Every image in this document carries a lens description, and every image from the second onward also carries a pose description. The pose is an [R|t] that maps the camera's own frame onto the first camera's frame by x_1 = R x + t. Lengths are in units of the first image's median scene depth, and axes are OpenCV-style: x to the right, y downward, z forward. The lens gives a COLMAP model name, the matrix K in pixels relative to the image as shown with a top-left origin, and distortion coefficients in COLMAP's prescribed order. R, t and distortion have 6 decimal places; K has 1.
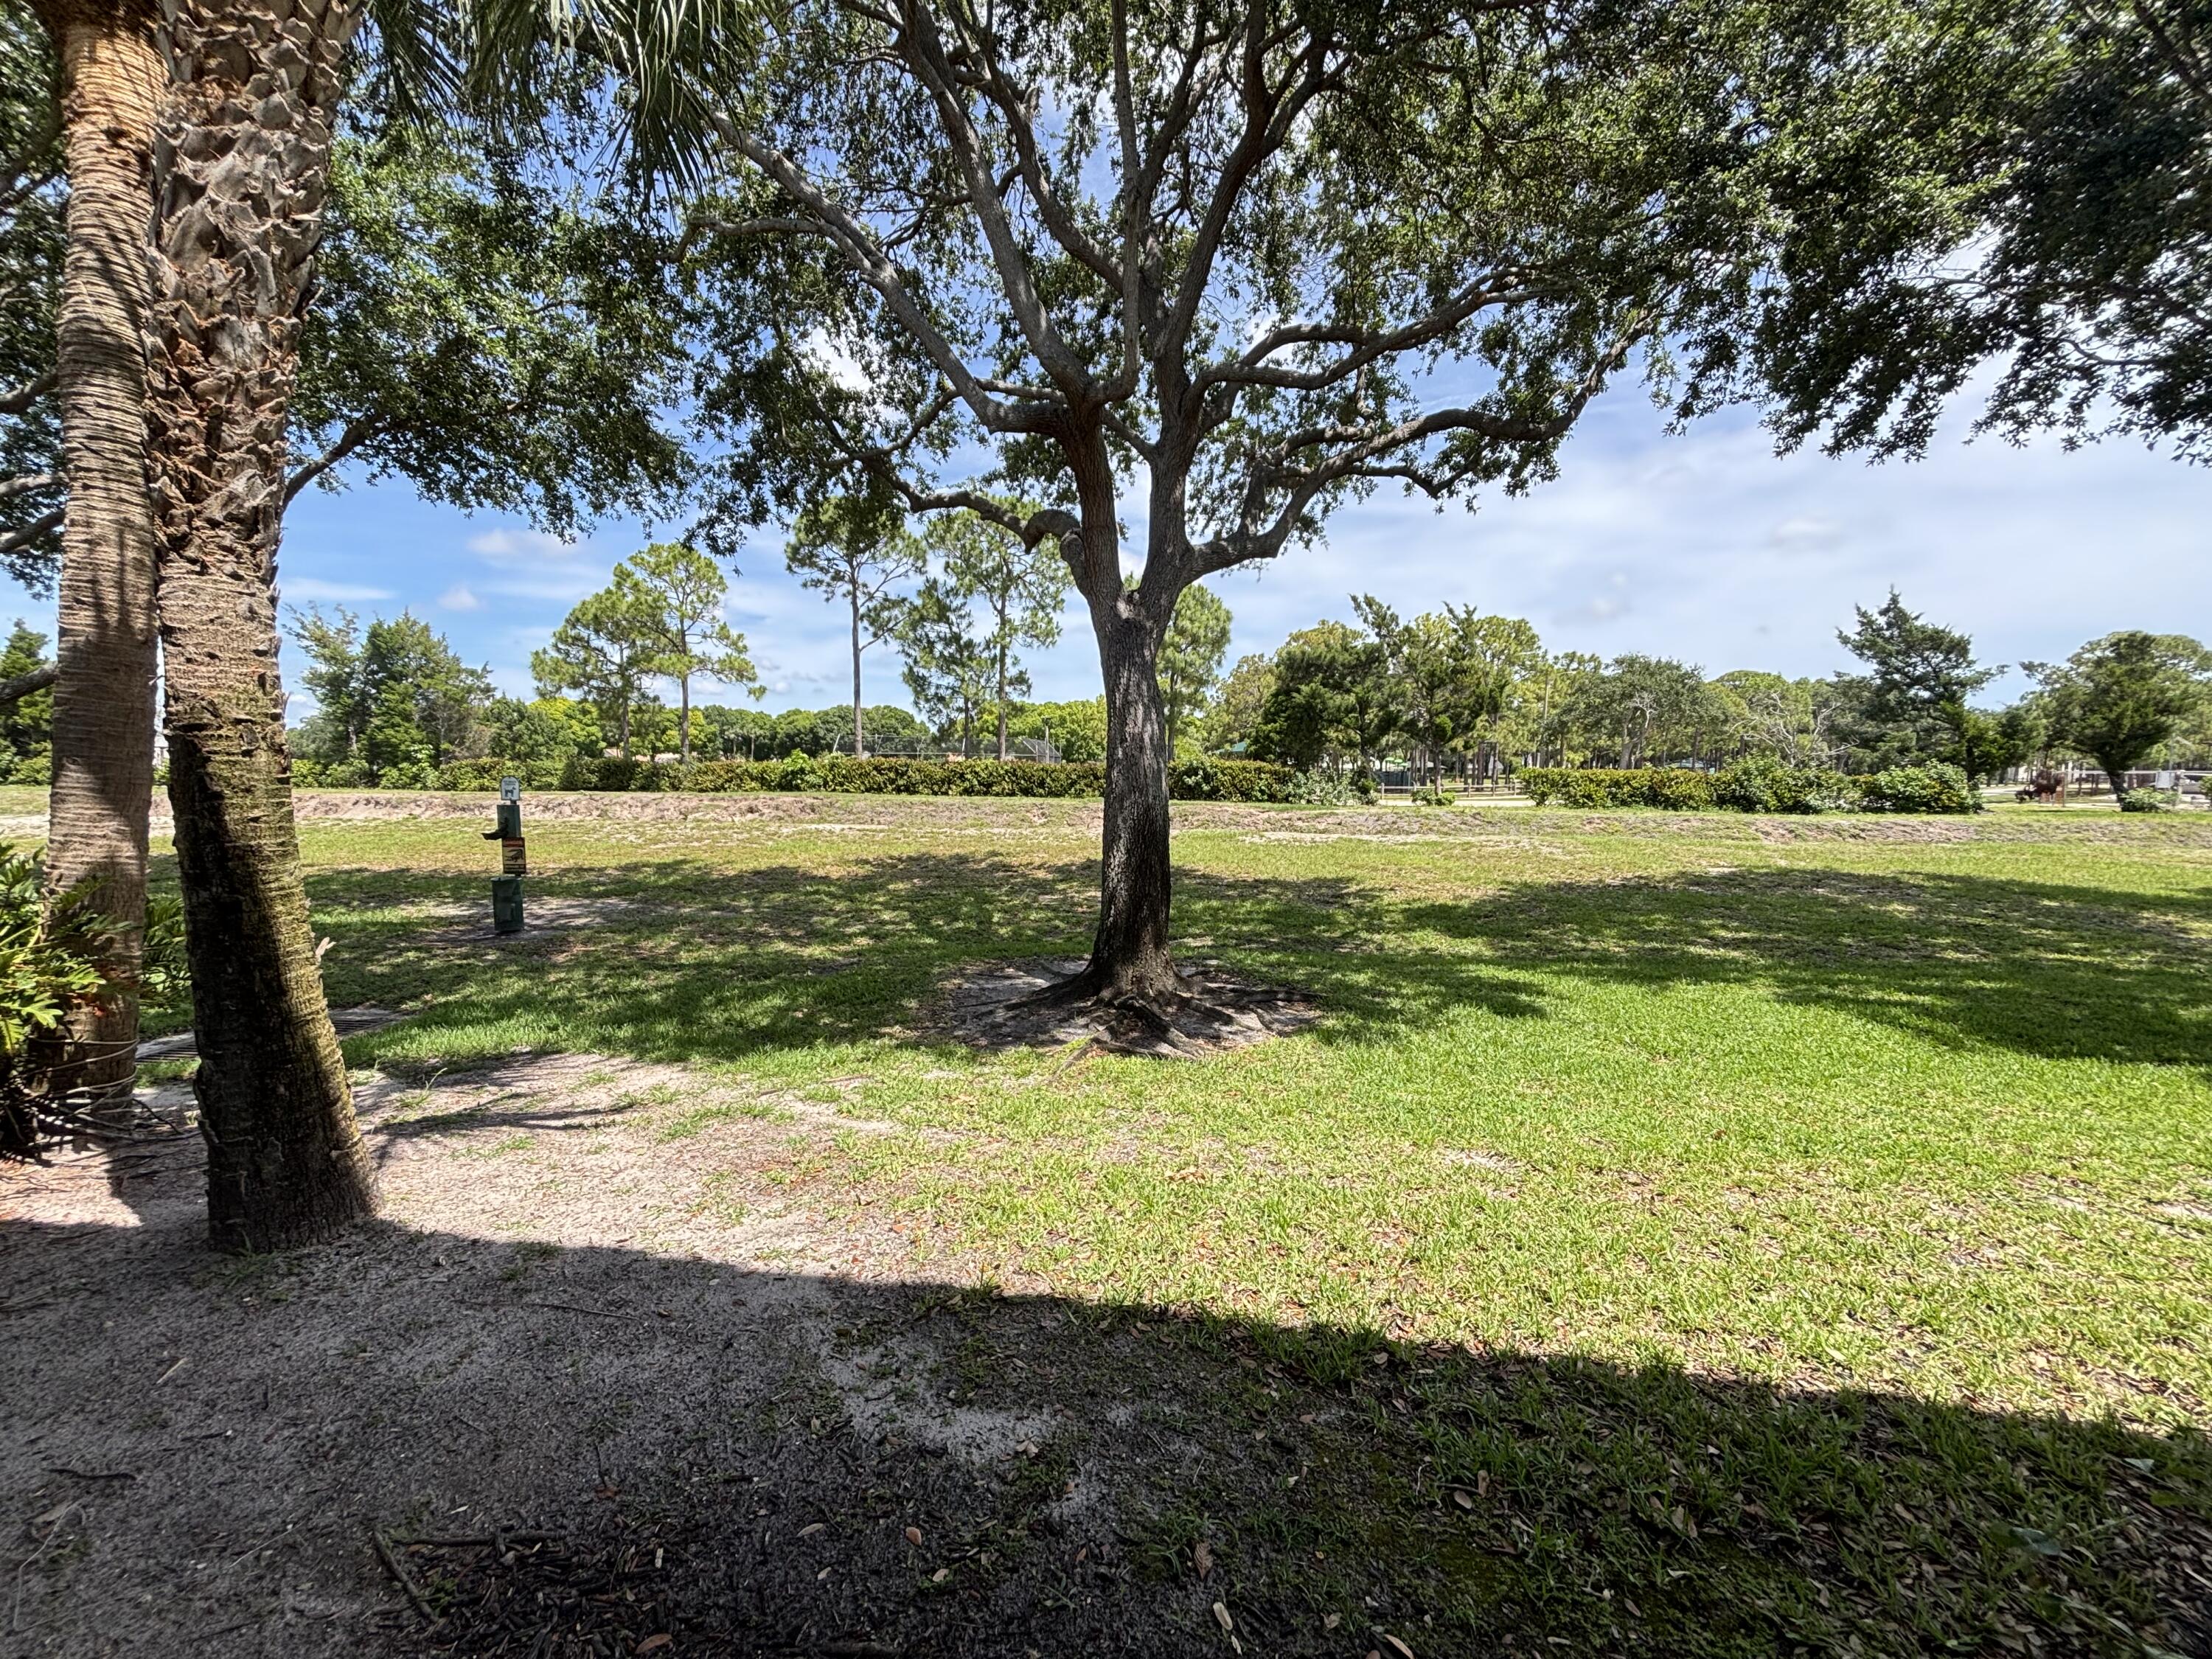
lens RADIAL K [[888.9, 0, 1106.0], [0, 888.9, 829.5], [0, 0, 1]] dist [0.000900, -0.000005]
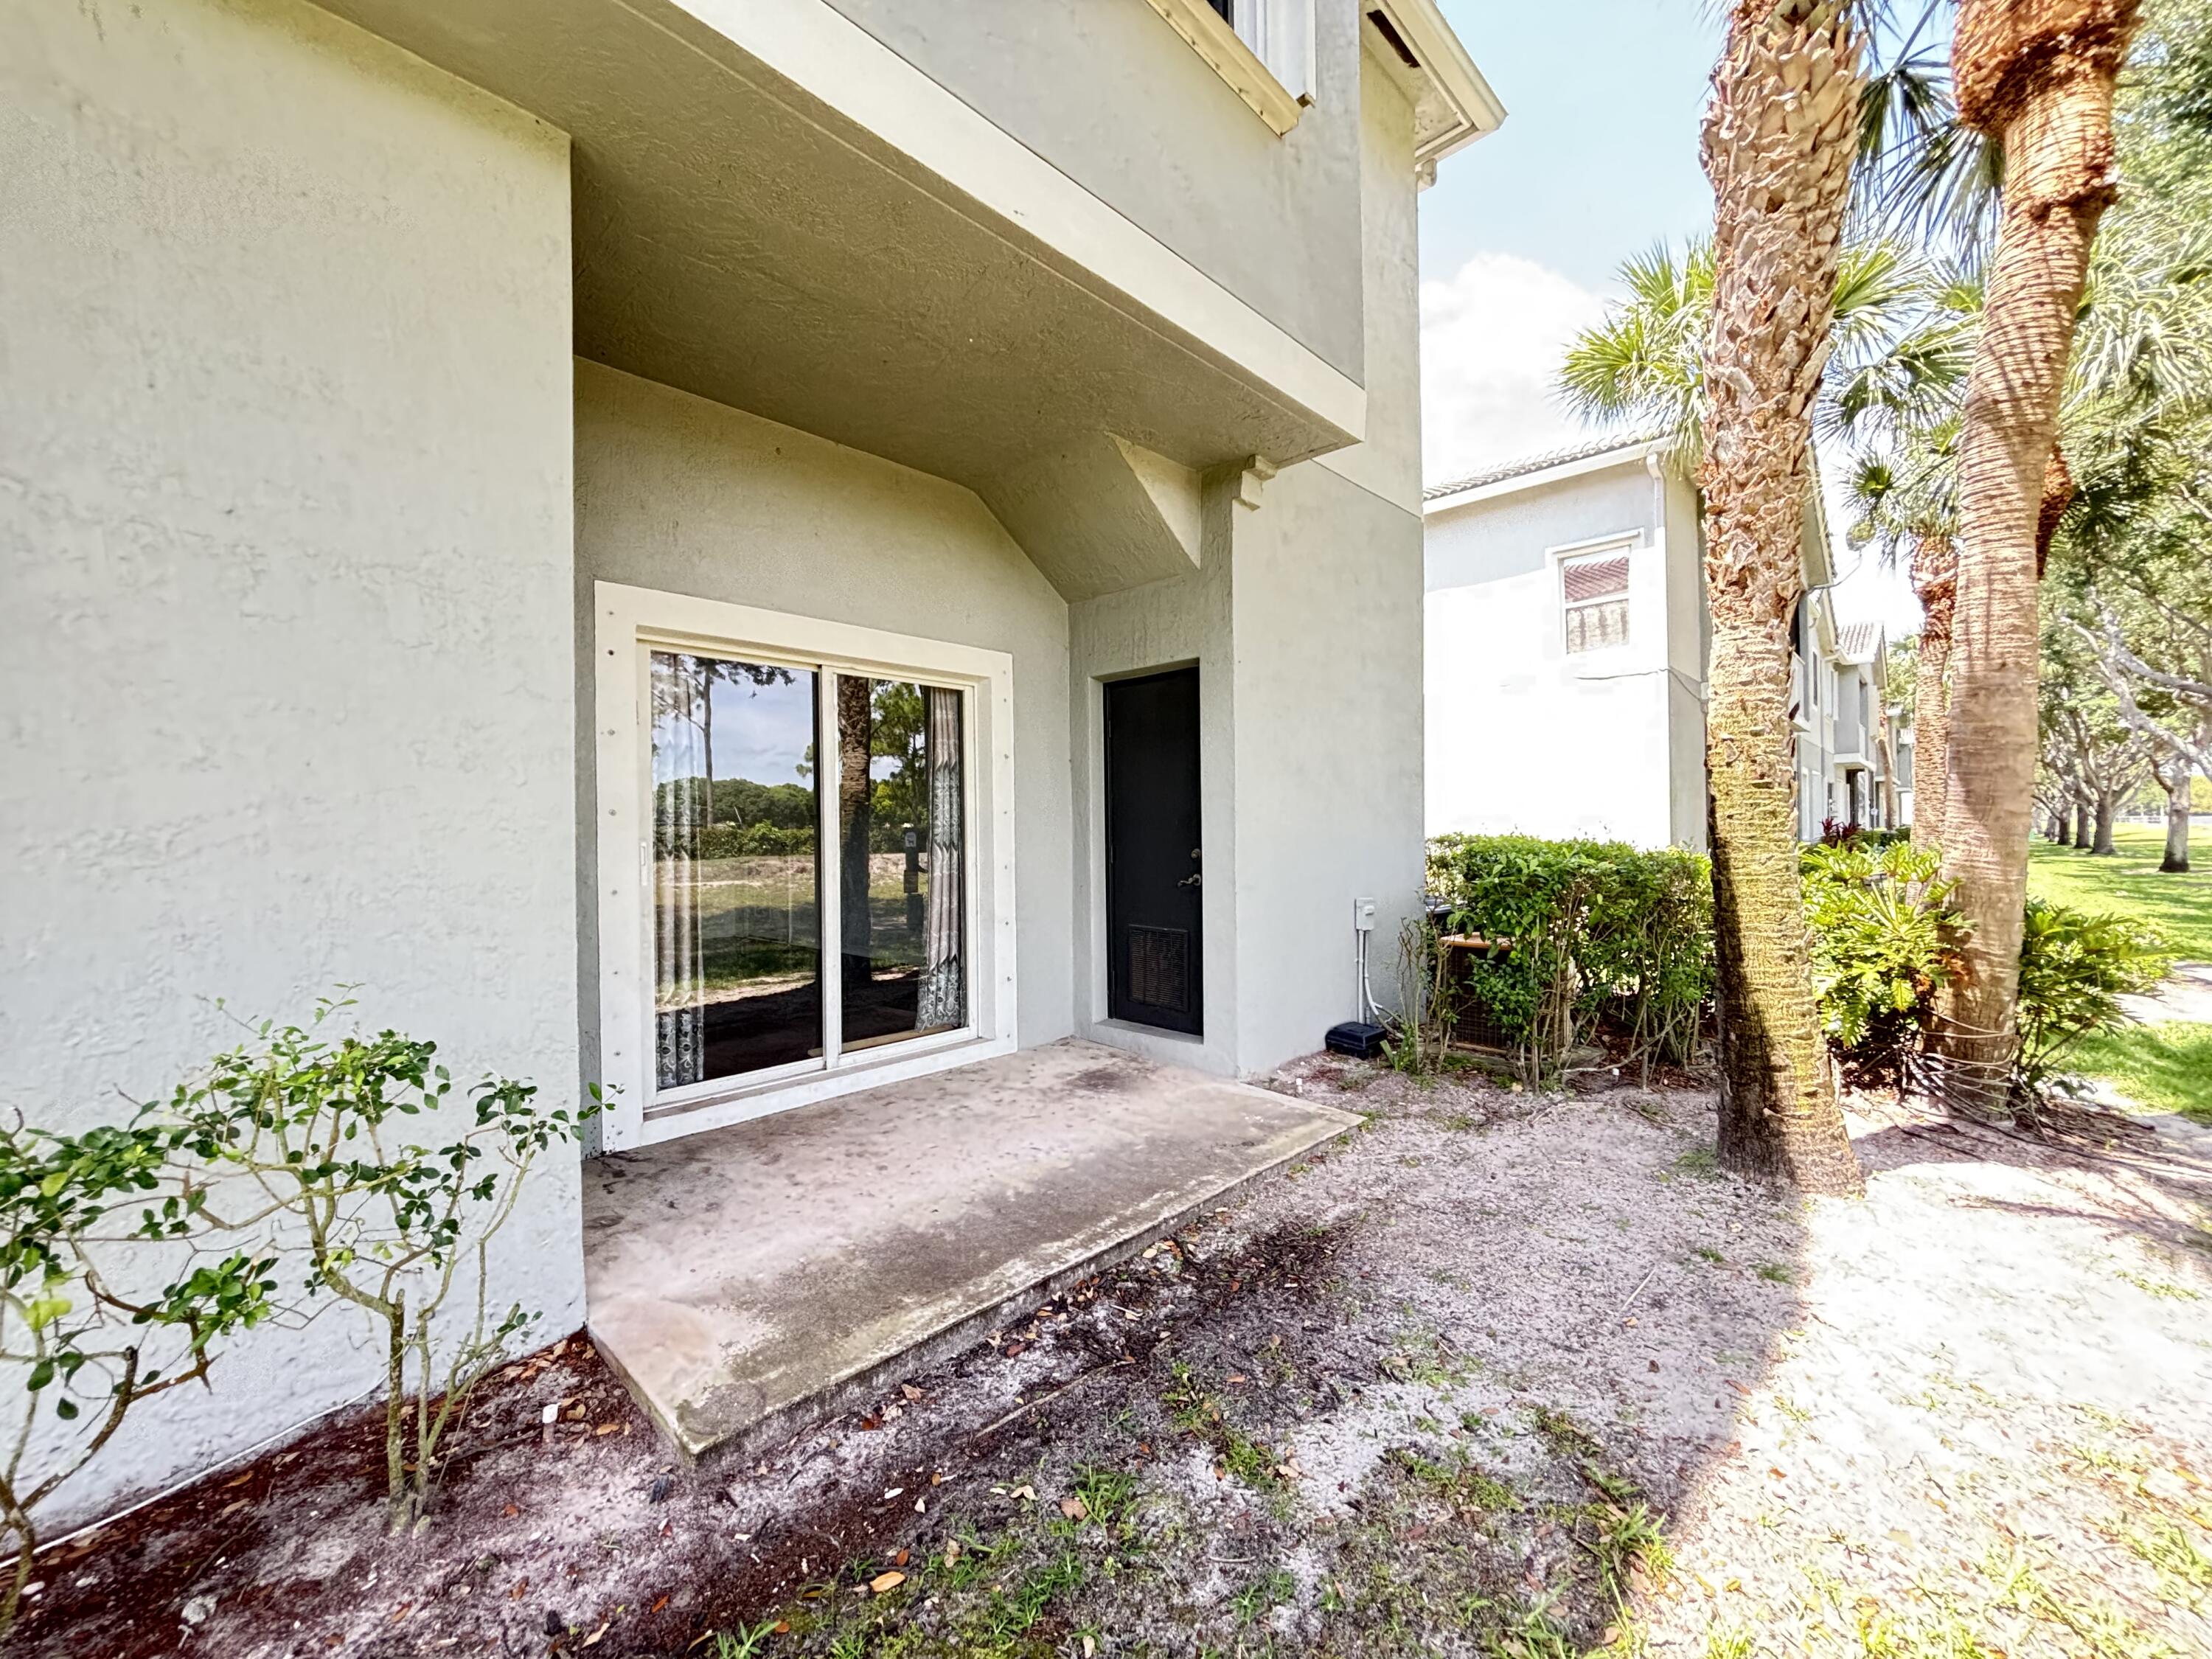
lens RADIAL K [[888.9, 0, 1106.0], [0, 888.9, 829.5], [0, 0, 1]] dist [0.000900, -0.000005]
pose [[-0.573733, 0.001249, -0.819042, 0.607679], [-0.049485, 0.998119, 0.036186, 0.005285], [0.817546, 0.061291, -0.572592, 1.035720]]
